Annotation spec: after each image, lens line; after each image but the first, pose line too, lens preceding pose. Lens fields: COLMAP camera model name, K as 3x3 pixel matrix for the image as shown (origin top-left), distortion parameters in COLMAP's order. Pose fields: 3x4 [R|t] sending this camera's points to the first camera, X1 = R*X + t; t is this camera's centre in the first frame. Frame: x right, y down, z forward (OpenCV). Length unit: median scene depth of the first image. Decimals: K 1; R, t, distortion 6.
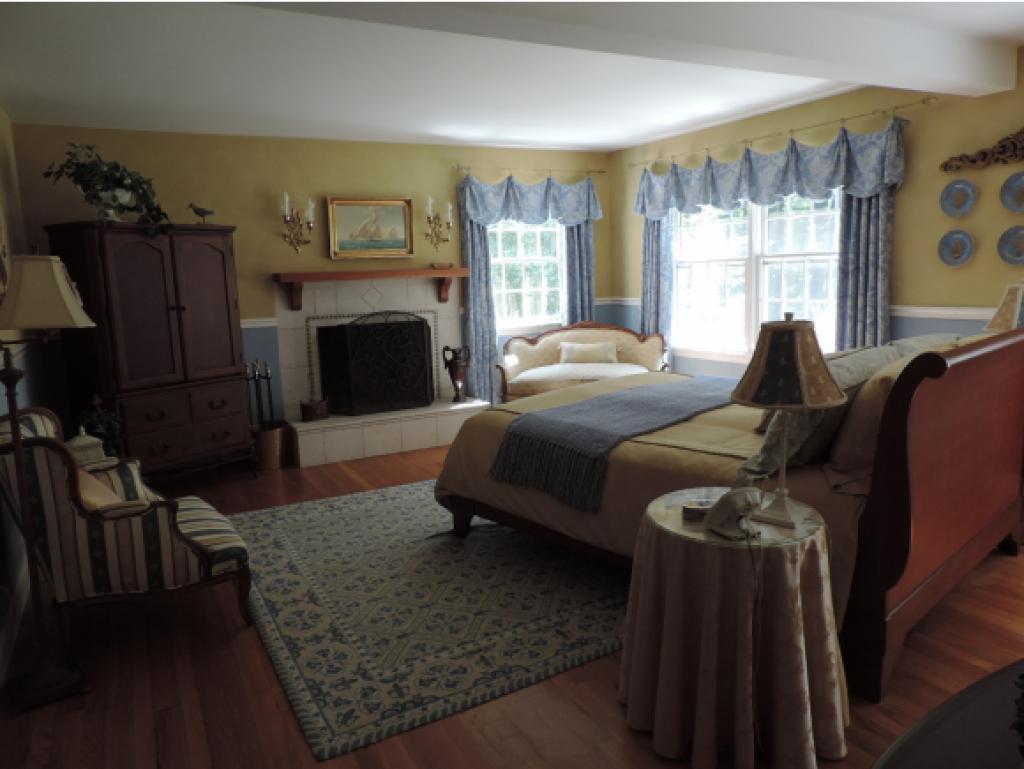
lens RADIAL K [[746.8, 0, 514.0], [0, 746.8, 386.3], [0, 0, 1]] dist [0.004710, 0.000744]
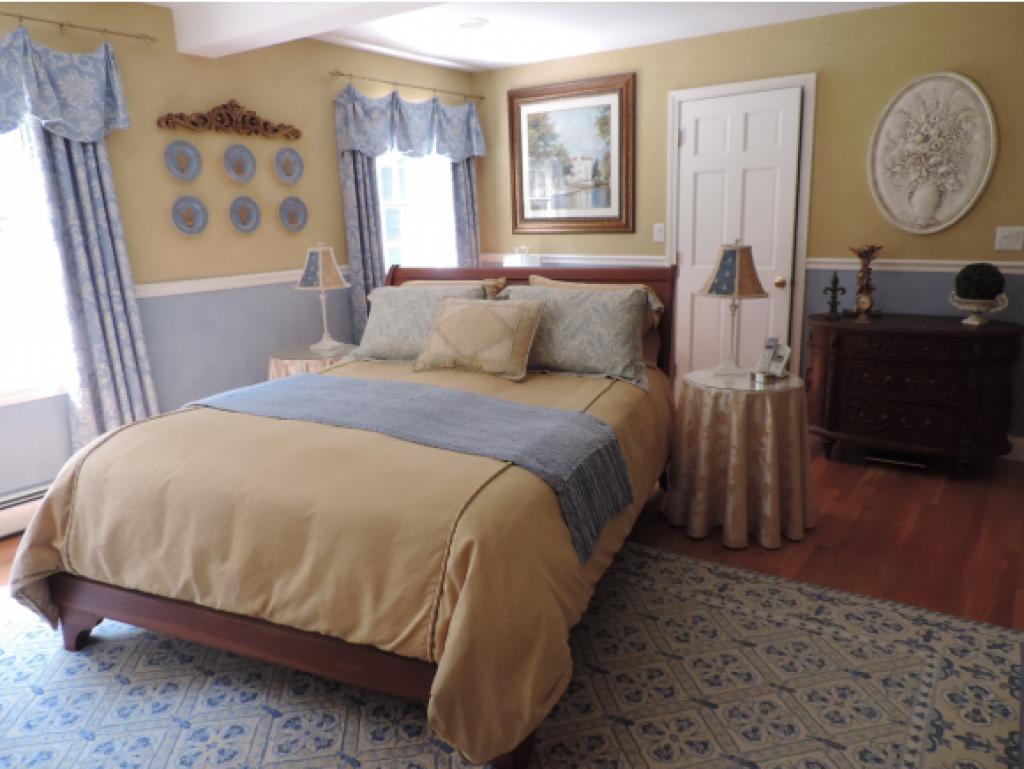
lens RADIAL K [[746.8, 0, 515.7], [0, 746.8, 385.6], [0, 0, 1]] dist [0.004710, 0.000744]
pose [[-0.454528, -0.152849, 0.877520, -0.645049], [0.178405, 0.949582, 0.257810, -0.224695], [-0.872683, 0.273736, -0.404343, 1.599899]]
